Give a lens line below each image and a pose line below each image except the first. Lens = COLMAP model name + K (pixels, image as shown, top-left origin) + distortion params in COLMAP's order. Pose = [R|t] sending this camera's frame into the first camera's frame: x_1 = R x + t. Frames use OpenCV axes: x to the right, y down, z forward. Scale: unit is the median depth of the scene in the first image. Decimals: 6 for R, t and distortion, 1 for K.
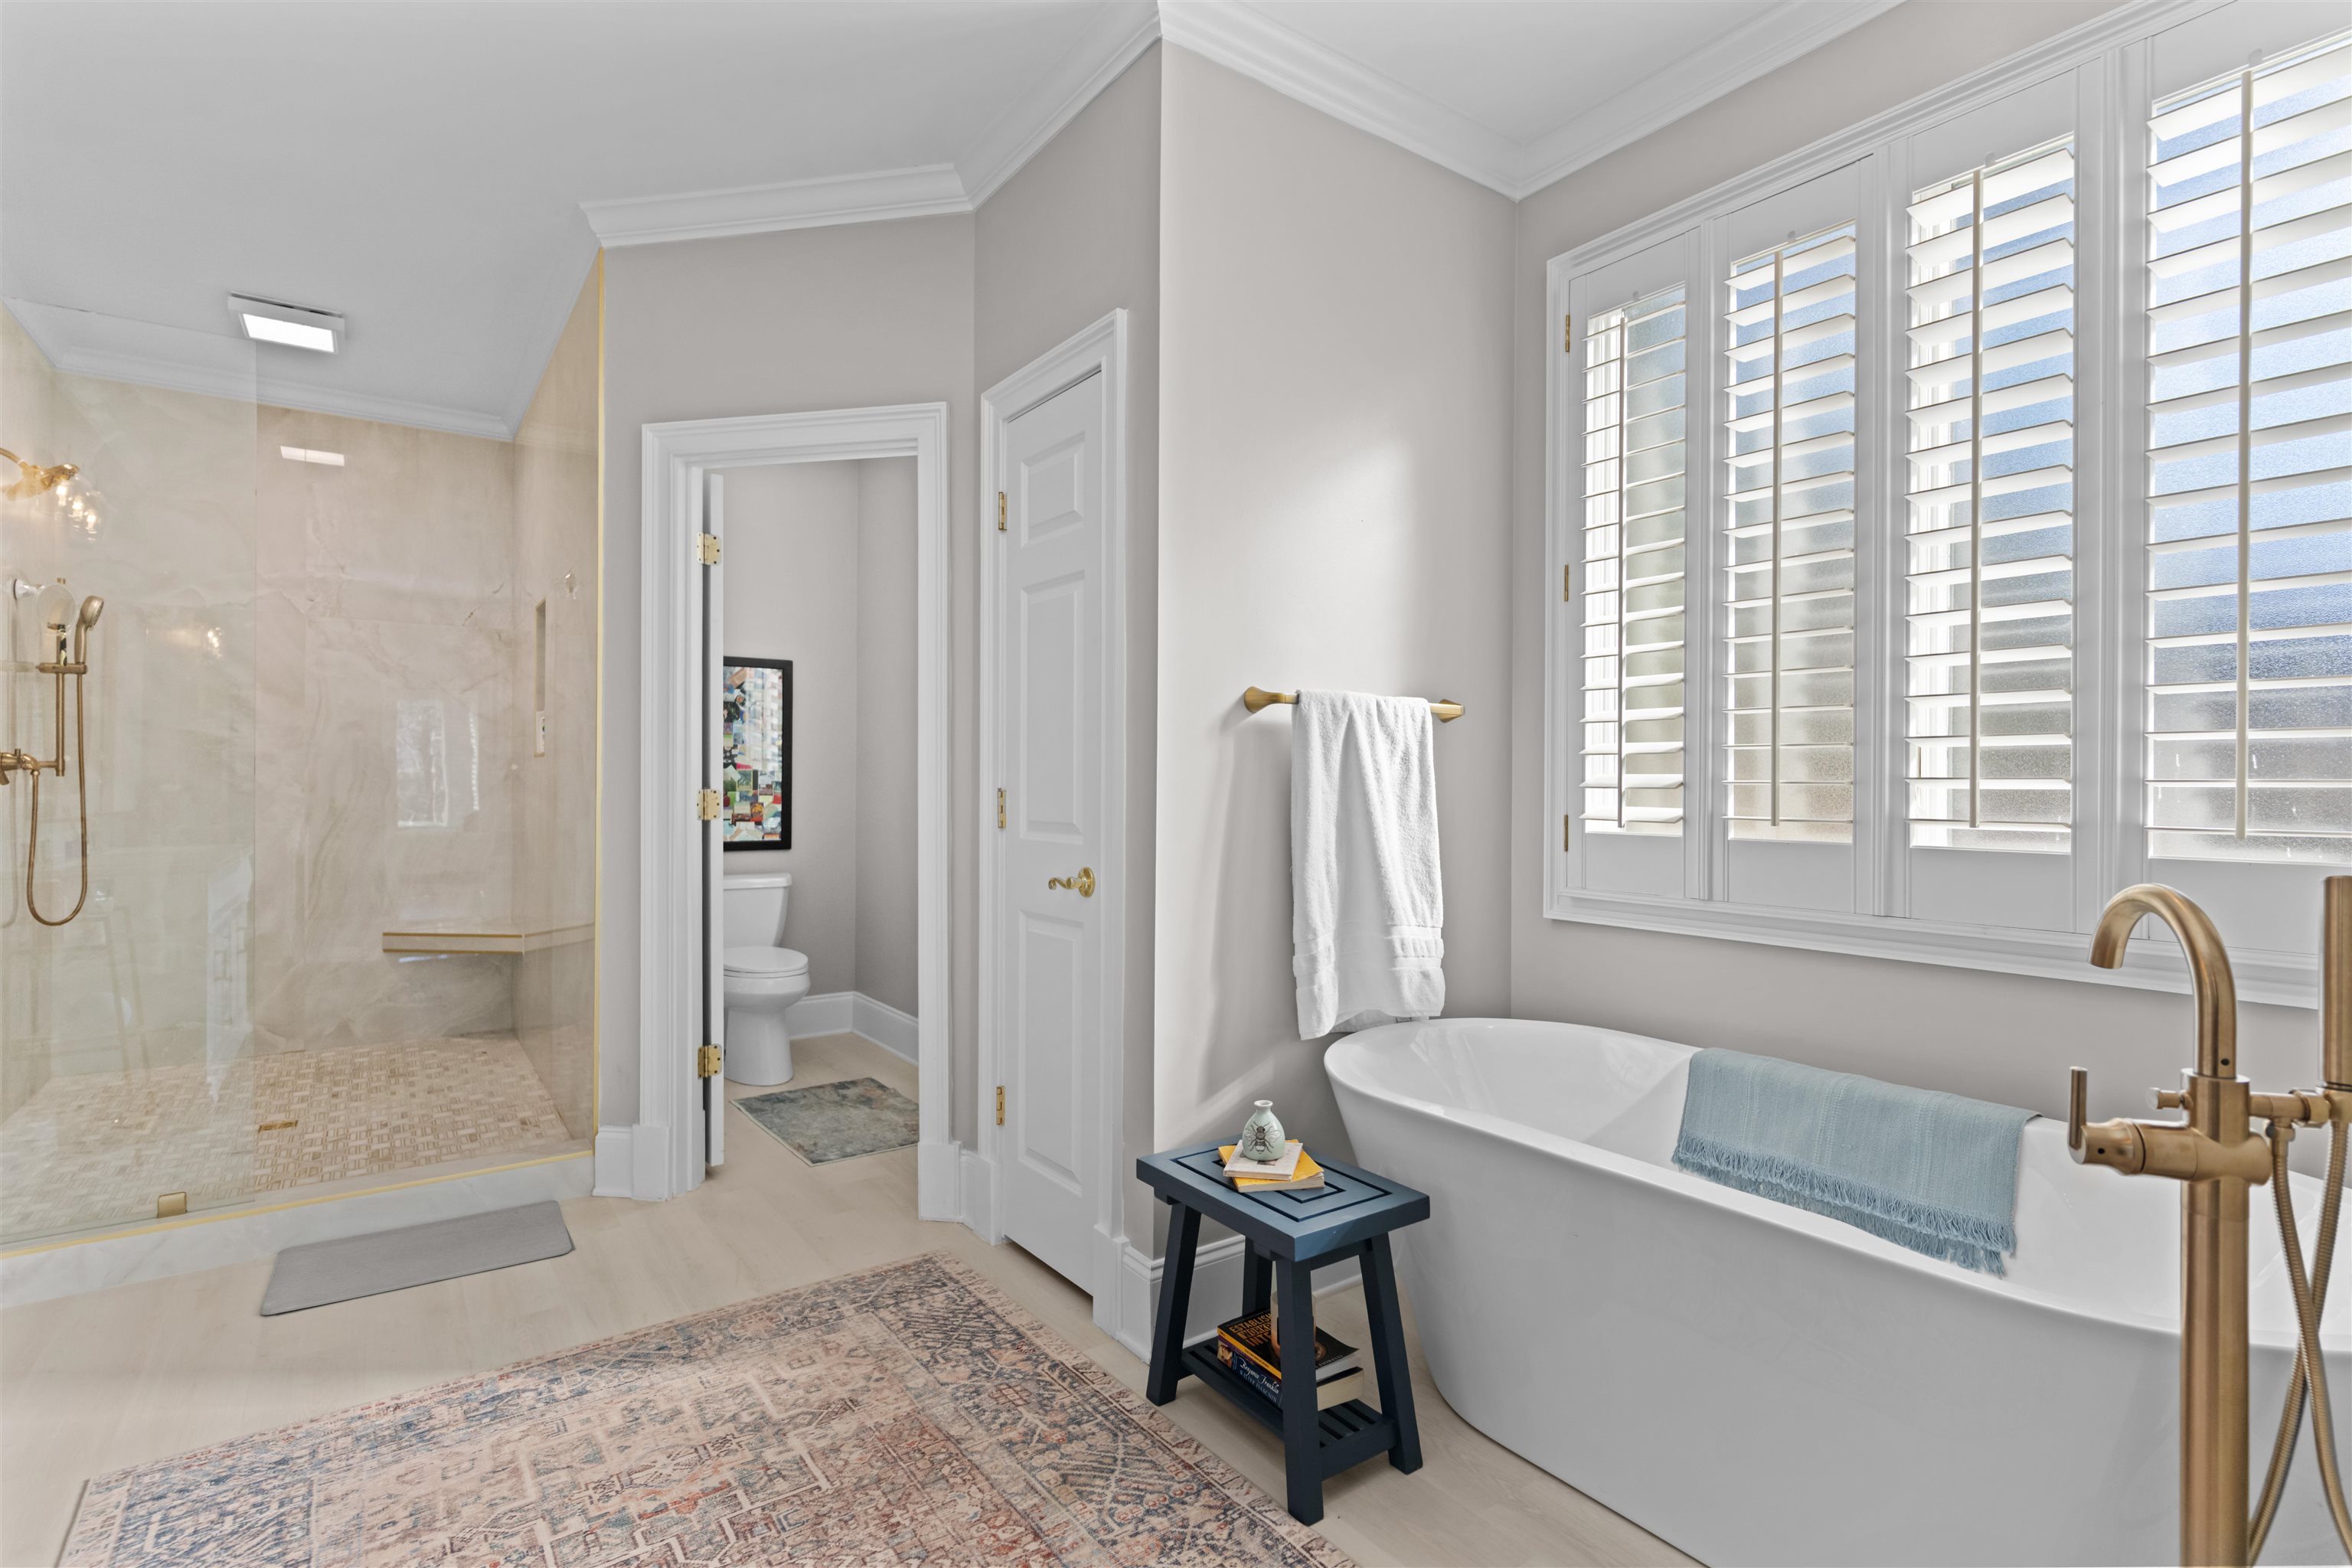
lens RADIAL K [[1125.7, 0, 1171.2], [0, 1125.7, 778.7], [0, 0, 1]] dist [0.003986, -0.000588]
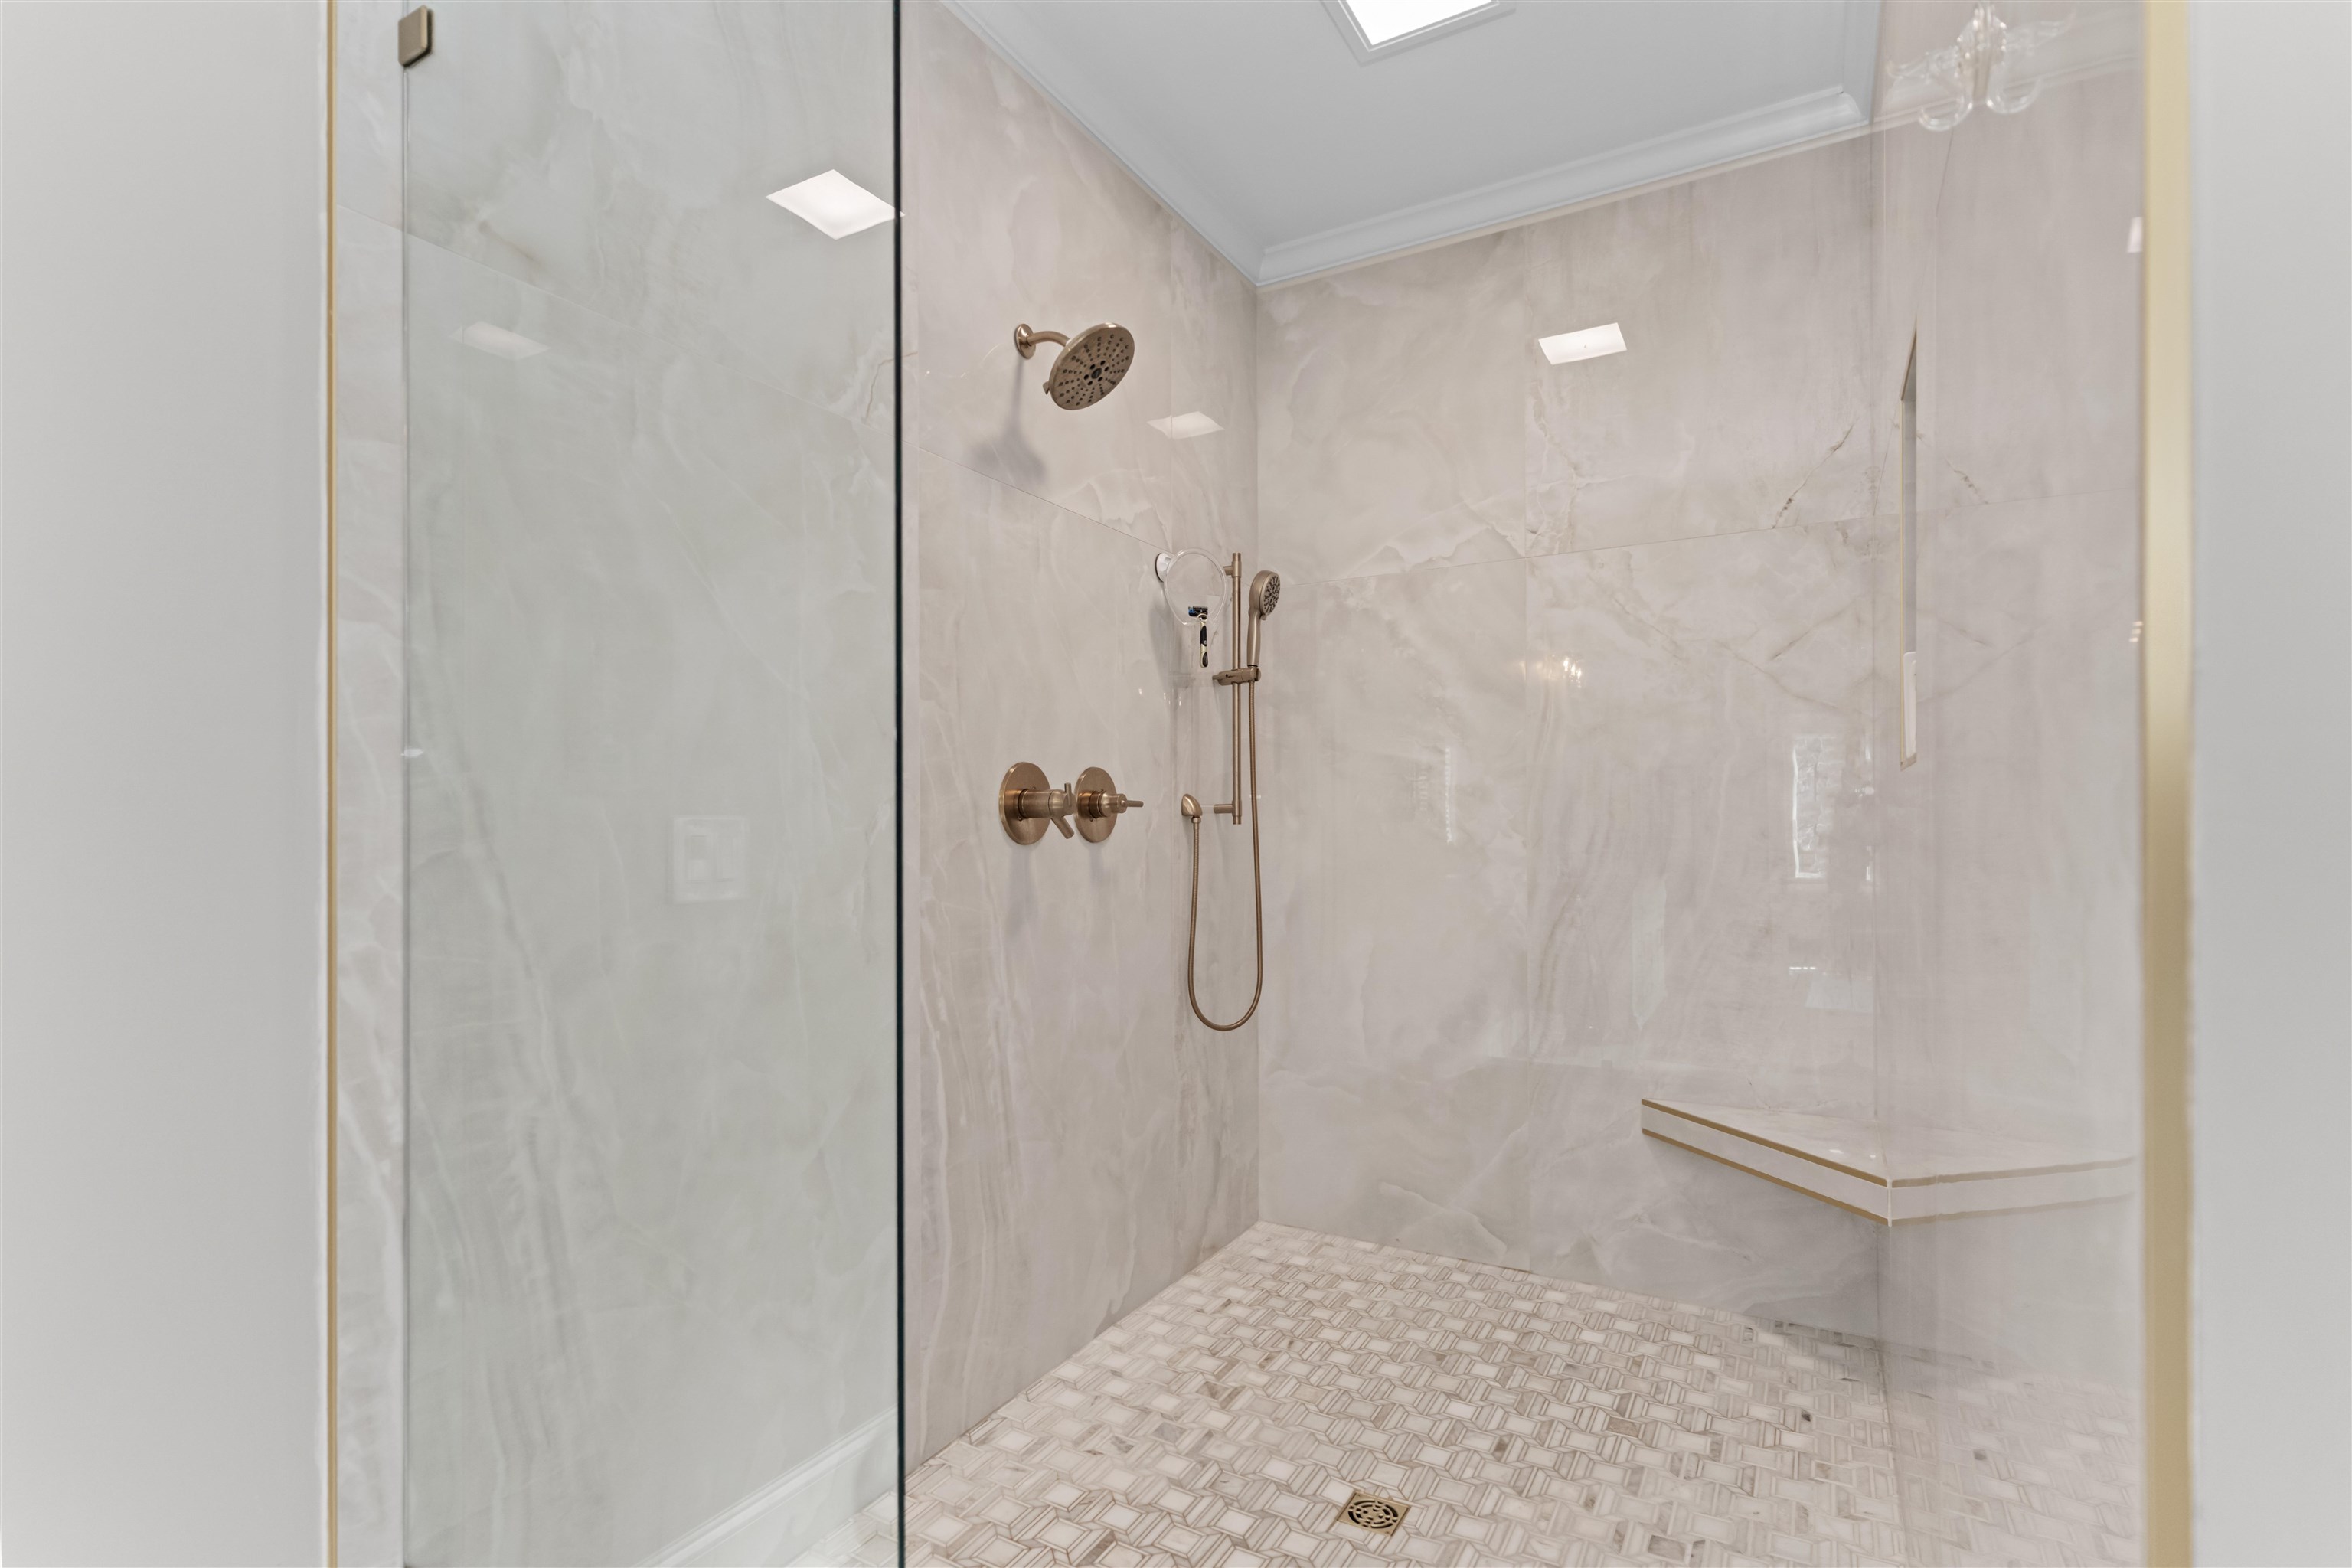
lens RADIAL K [[1125.7, 0, 1171.8], [0, 1125.7, 808.2], [0, 0, 1]] dist [0.003986, -0.000588]
pose [[0.422917, -0.006374, -0.906146, -0.461364], [0.010082, 0.999946, -0.002328, -0.015259], [0.906112, -0.008151, 0.422958, 0.882267]]
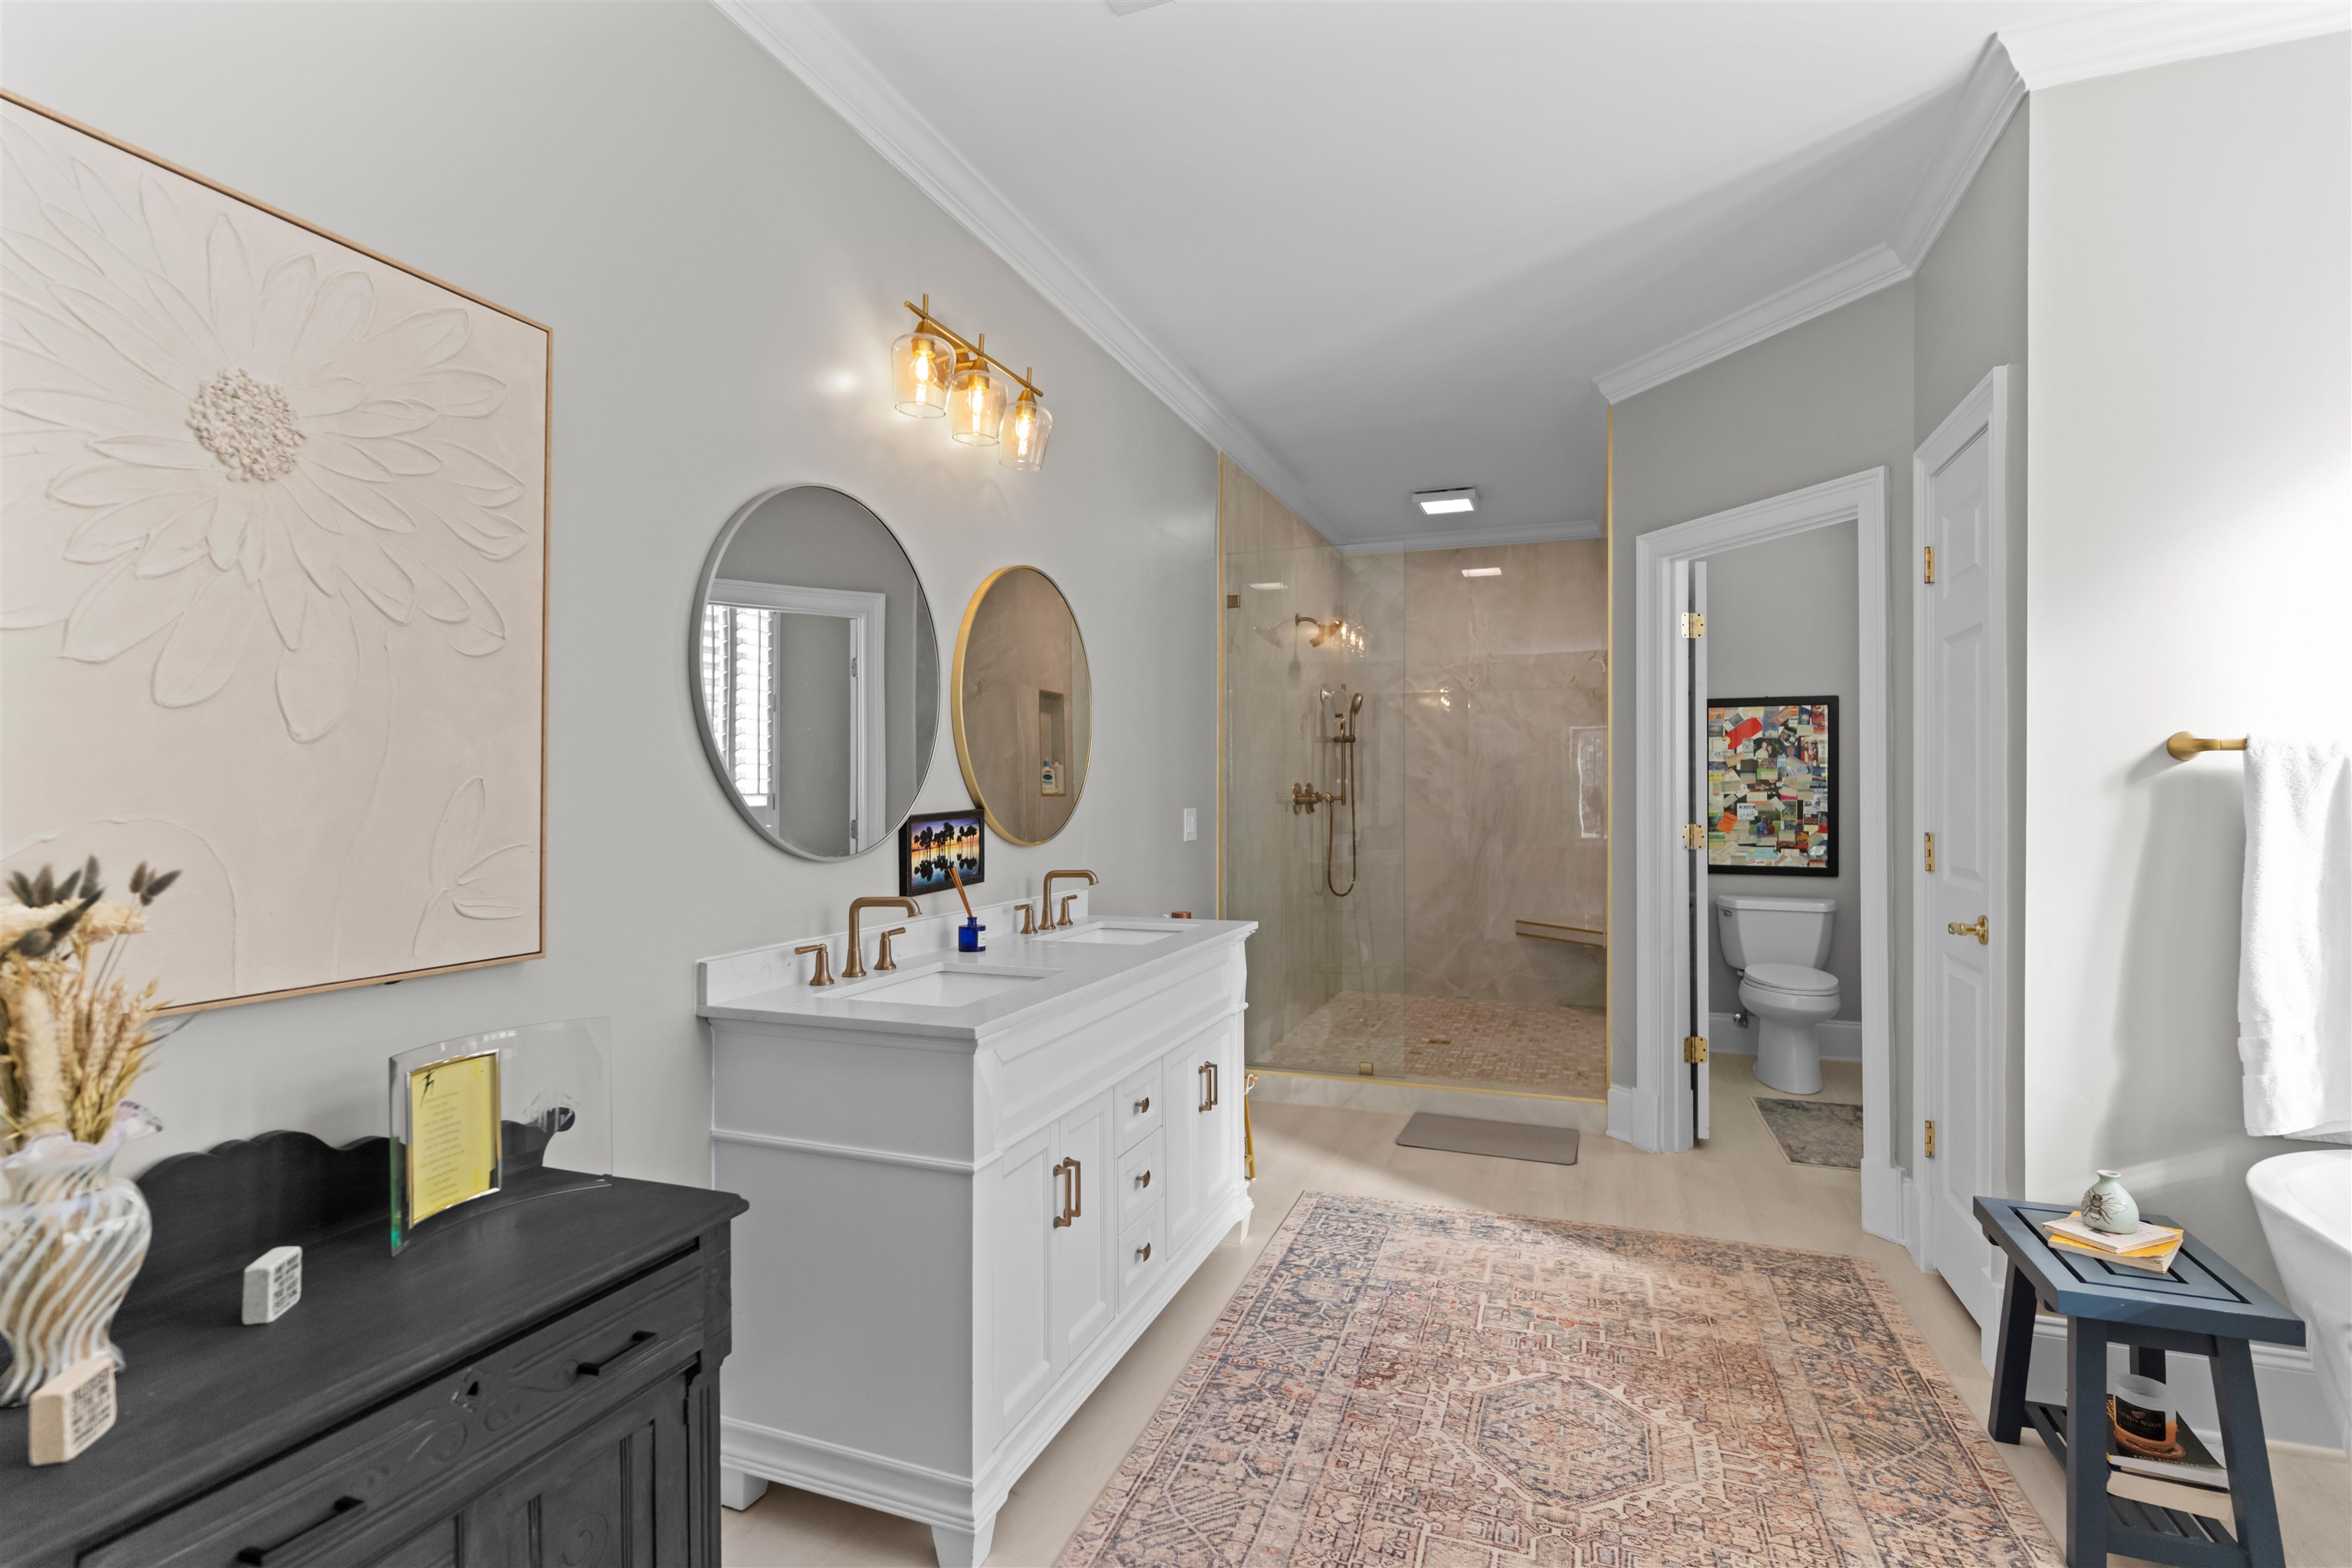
lens RADIAL K [[1125.7, 0, 1172.7], [0, 1125.7, 782.8], [0, 0, 1]] dist [0.003986, -0.000588]
pose [[0.555109, -0.008473, -0.831735, 0.317438], [0.003441, 0.999963, -0.007890, -0.030740], [0.831771, 0.001518, 0.555117, -0.149918]]
